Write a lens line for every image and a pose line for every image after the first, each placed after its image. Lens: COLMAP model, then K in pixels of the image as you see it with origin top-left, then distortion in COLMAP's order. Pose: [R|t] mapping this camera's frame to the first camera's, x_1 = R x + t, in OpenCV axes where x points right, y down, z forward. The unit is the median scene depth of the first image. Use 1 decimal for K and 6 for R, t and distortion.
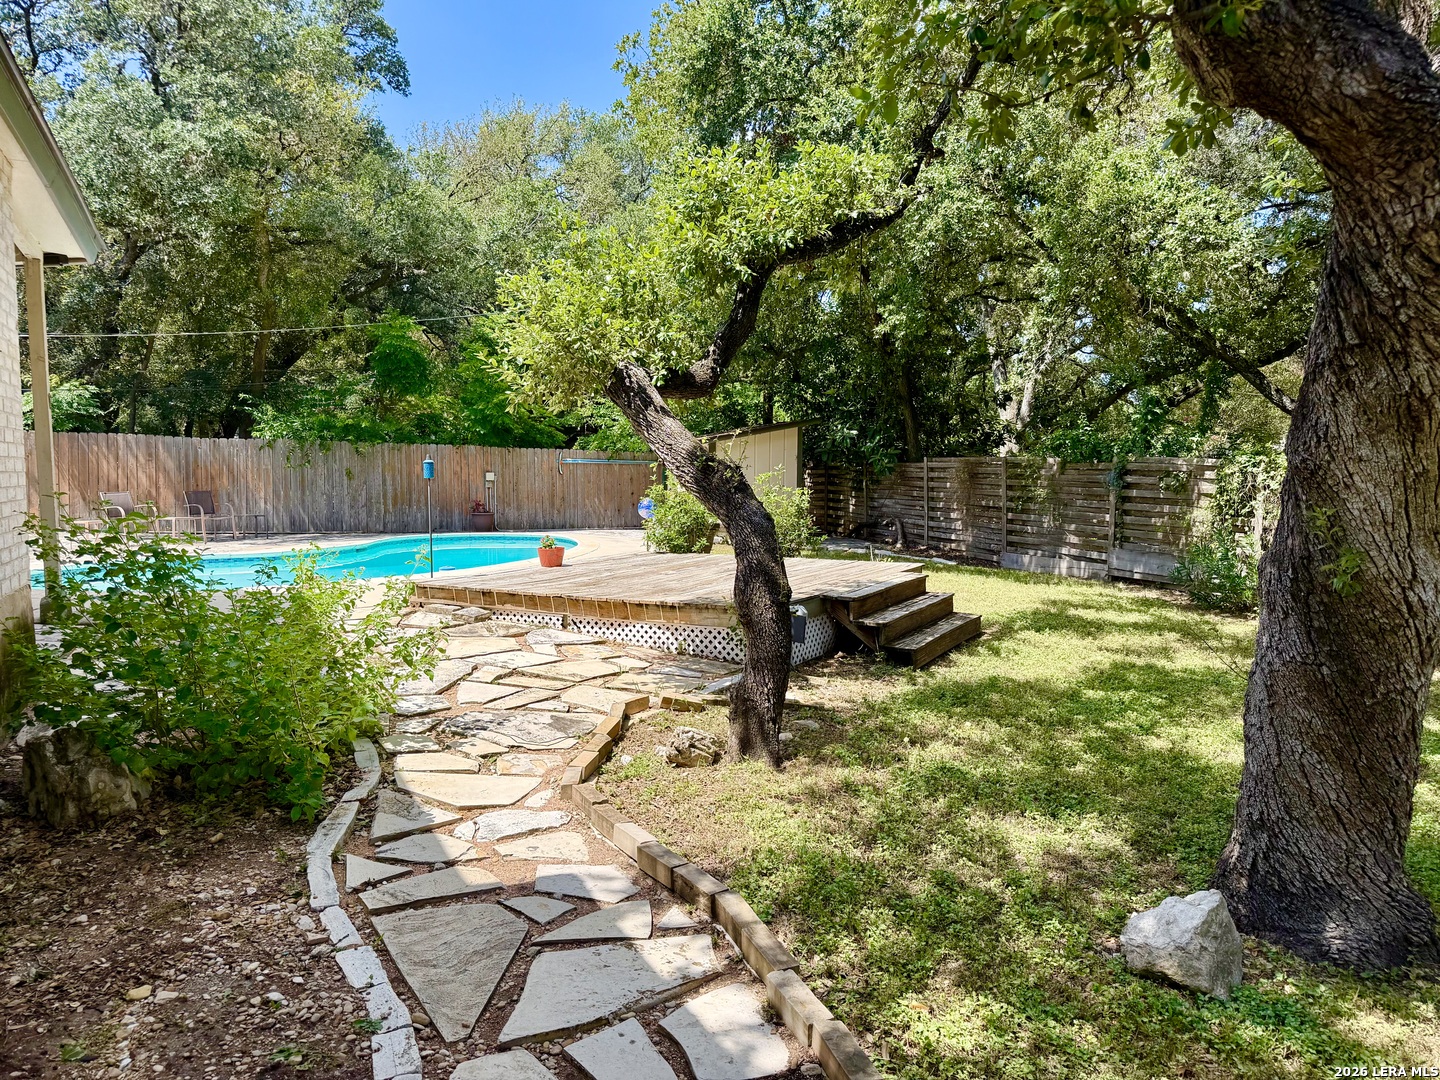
lens RADIAL K [[1014.7, 0, 724.5], [0, 1014.7, 541.0], [0, 0, 1]] dist [0.061047, -0.019266]
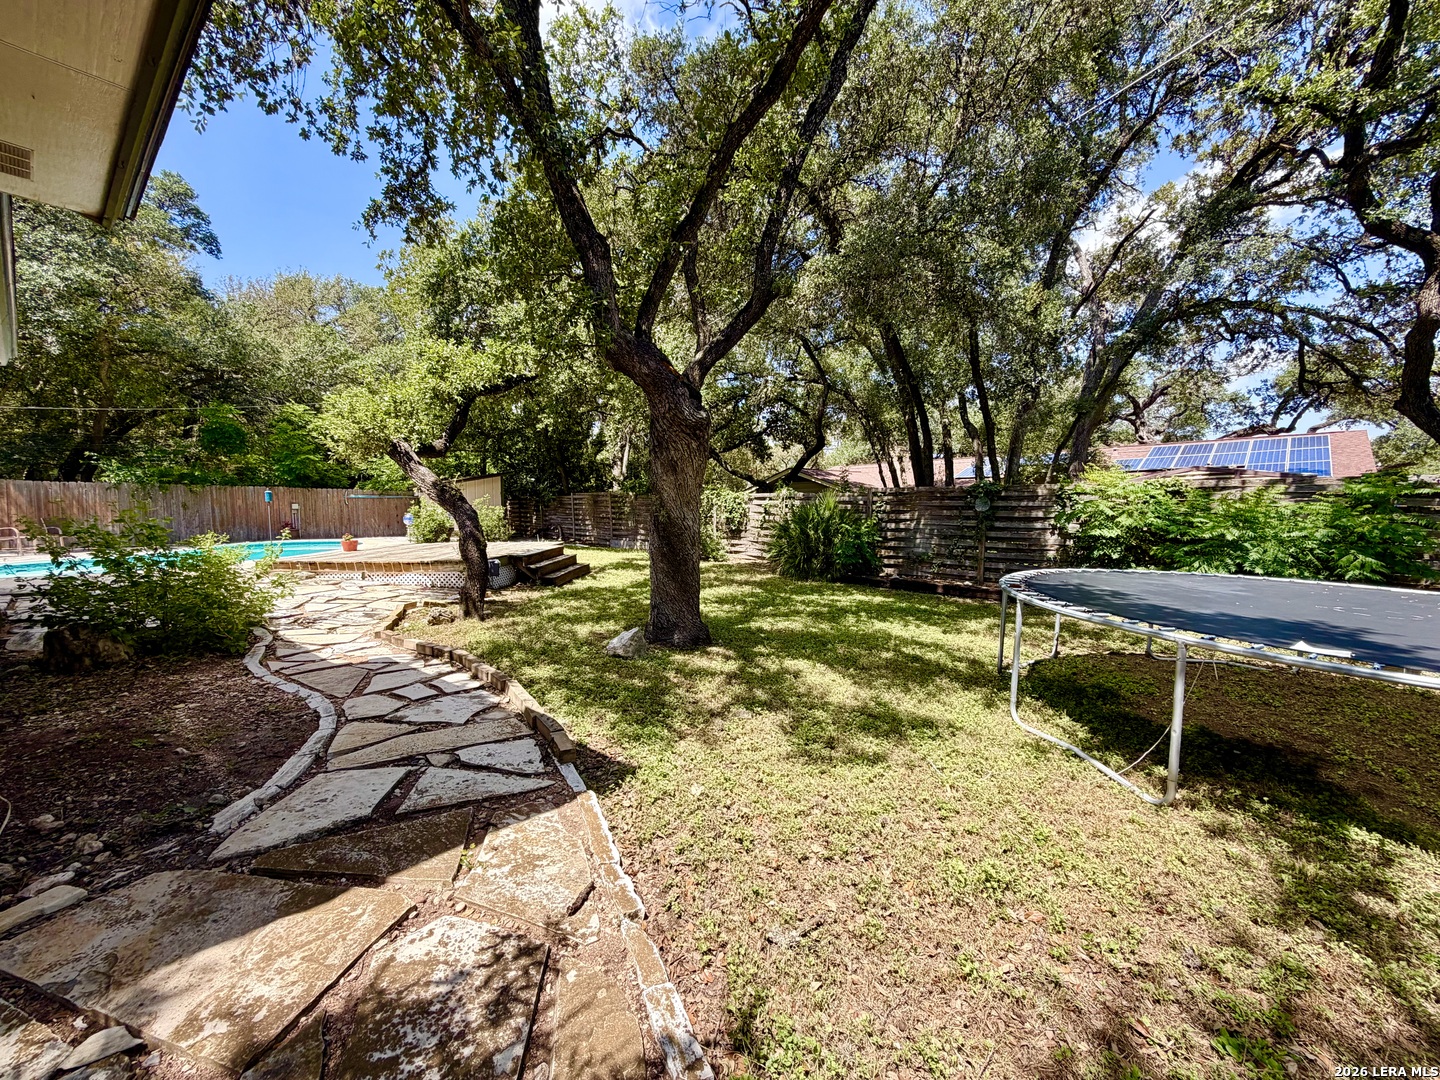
lens RADIAL K [[572.8, 0, 722.0], [0, 572.8, 538.1], [0, 0, 1]] dist [-0.004317, -0.000643]
pose [[0.908777, -0.035244, 0.415791, 0.009096], [0.039485, 0.999219, -0.001605, 0.041530], [-0.415409, 0.017877, 0.909459, -0.262048]]
